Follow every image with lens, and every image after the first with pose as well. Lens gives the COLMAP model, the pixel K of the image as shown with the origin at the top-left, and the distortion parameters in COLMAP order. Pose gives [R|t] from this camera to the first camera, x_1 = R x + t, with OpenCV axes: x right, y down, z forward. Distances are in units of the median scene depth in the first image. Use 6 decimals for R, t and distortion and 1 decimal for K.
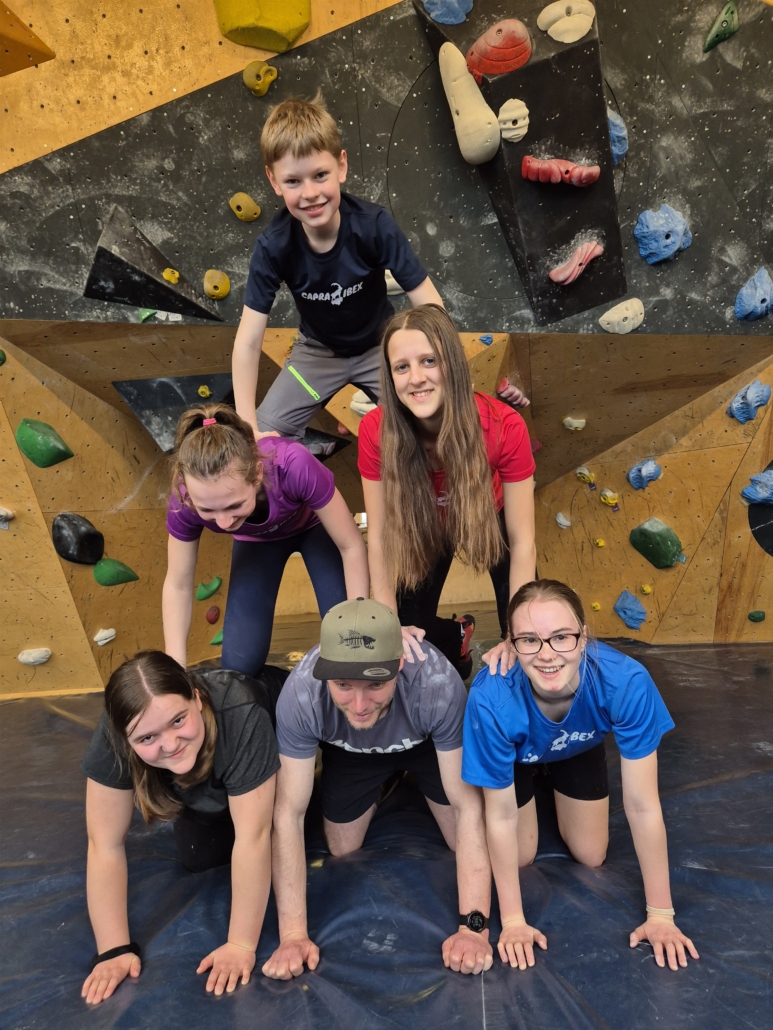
lens RADIAL K [[686.7, 0, 389.5], [0, 686.7, 524.0], [0, 0, 1]] dist [0.077811, -0.067051]
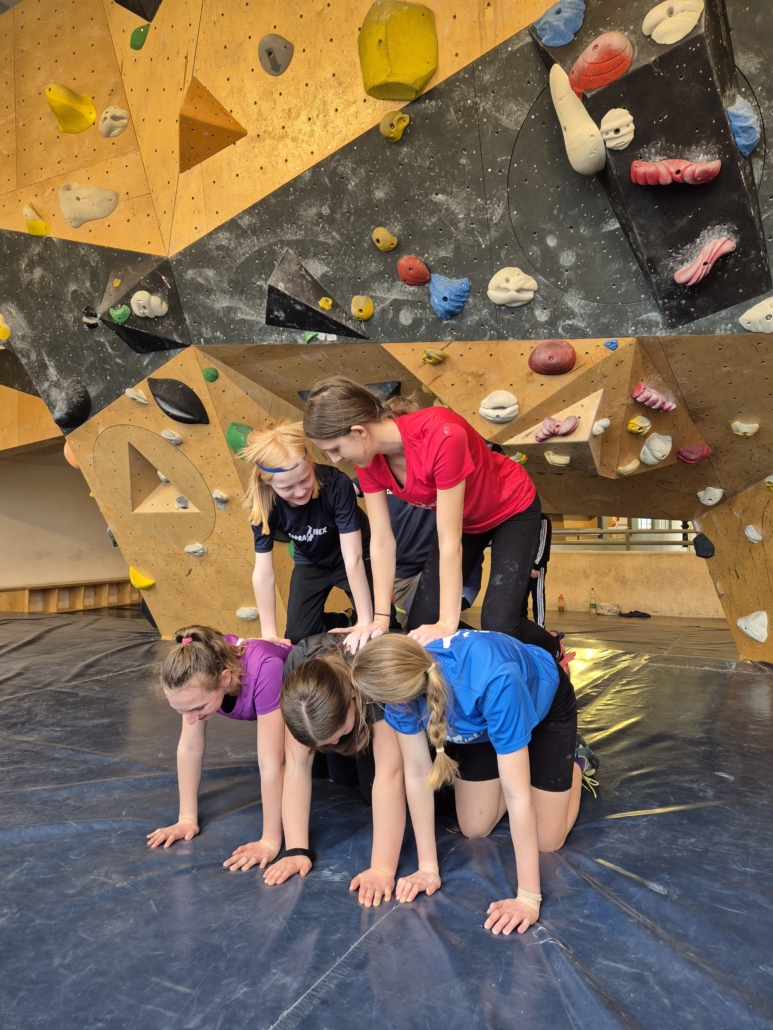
lens RADIAL K [[682.8, 0, 392.0], [0, 682.8, 517.2], [0, 0, 1]] dist [0.078455, -0.063421]
pose [[0.920213, 0.060737, -0.386676, 0.260021], [-0.061333, 0.998059, 0.010809, -0.012104], [0.386582, 0.013769, 0.922152, -0.031428]]
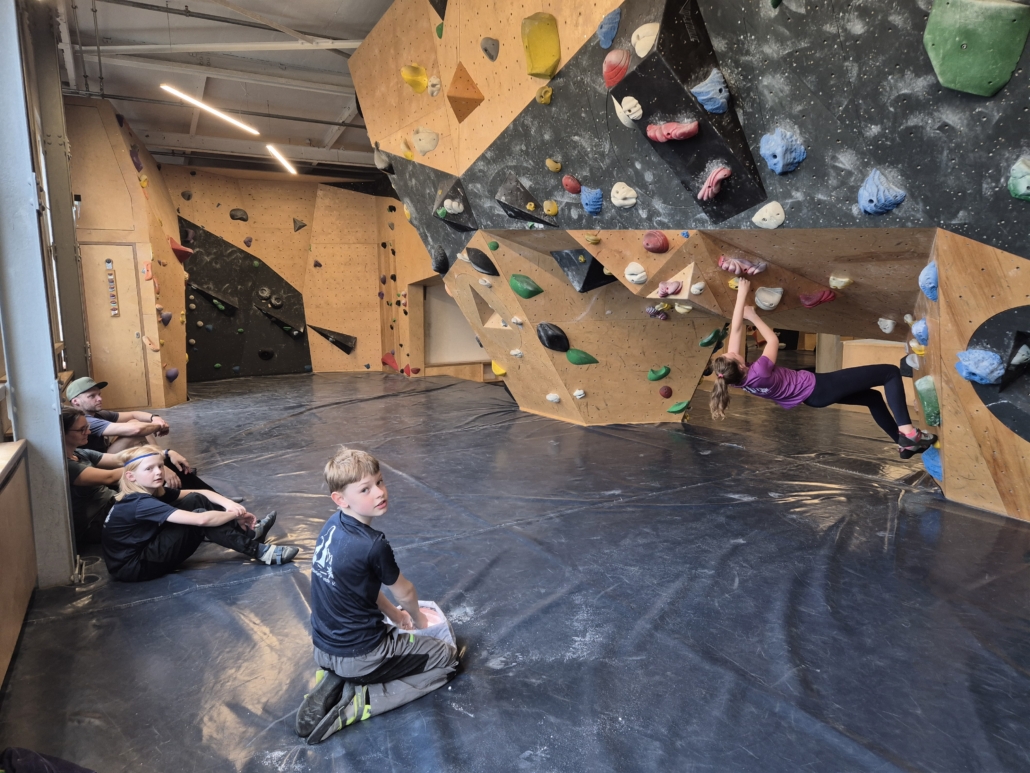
lens RADIAL K [[682.8, 0, 529.1], [0, 682.8, 383.7], [0, 0, 1]] dist [0.076985, -0.059505]
pose [[0.592930, 0.165563, -0.788050, 1.134152], [-0.027618, 0.982241, 0.185580, -0.230321], [0.804780, -0.088272, 0.586973, -0.083593]]
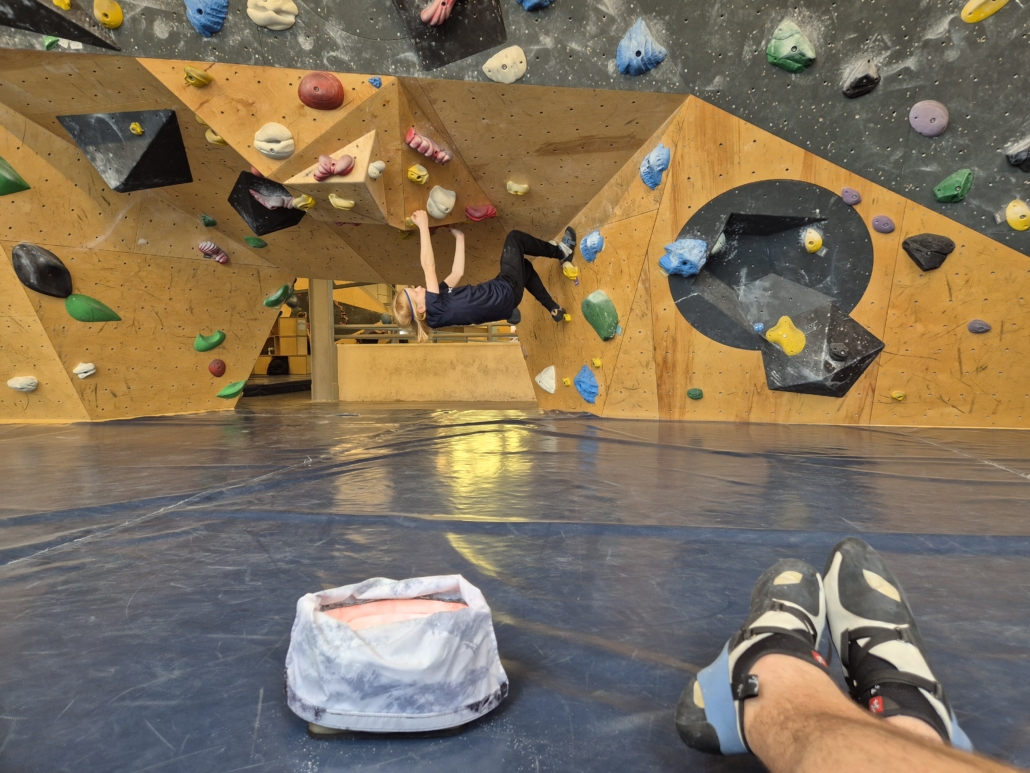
lens RADIAL K [[682.8, 0, 529.1], [0, 682.8, 383.7], [0, 0, 1]] dist [0.076985, -0.059505]
pose [[0.994280, 0.071922, -0.078964, 0.499625], [-0.067696, 0.996191, 0.054954, 0.108189], [0.082615, -0.049294, 0.995362, -0.018357]]
